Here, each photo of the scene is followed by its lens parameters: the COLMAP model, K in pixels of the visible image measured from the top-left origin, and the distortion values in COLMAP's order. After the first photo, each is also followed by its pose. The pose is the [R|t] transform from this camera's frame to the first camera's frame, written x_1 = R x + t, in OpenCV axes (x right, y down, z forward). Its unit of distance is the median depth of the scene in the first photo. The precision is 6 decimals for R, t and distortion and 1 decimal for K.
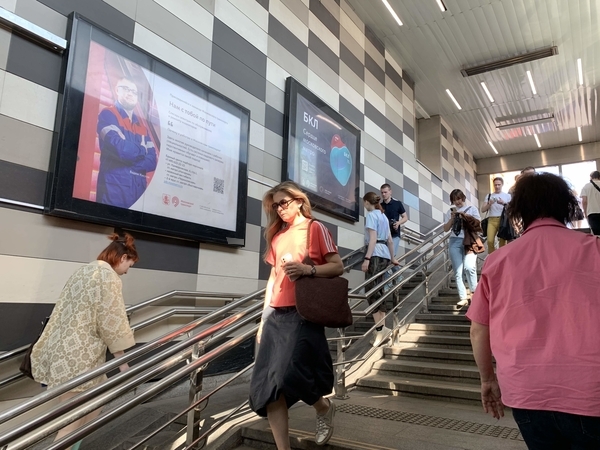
lens RADIAL K [[452.6, 0, 304.1], [0, 452.6, 223.6], [0, 0, 1]] dist [0.008201, 0.001720]
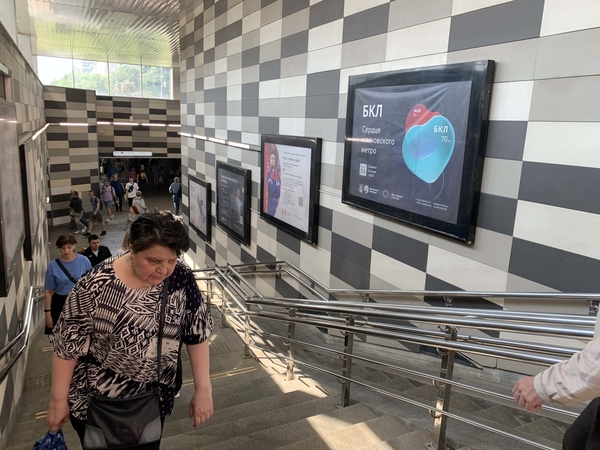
lens RADIAL K [[452.6, 0, 299.5], [0, 452.6, 225.1], [0, 0, 1]] dist [0.008201, 0.001720]
pose [[-0.523226, 0.150408, -0.838816, 0.802179], [0.103972, 0.988215, 0.112343, -0.129748], [0.845828, -0.028432, -0.532698, 1.323177]]
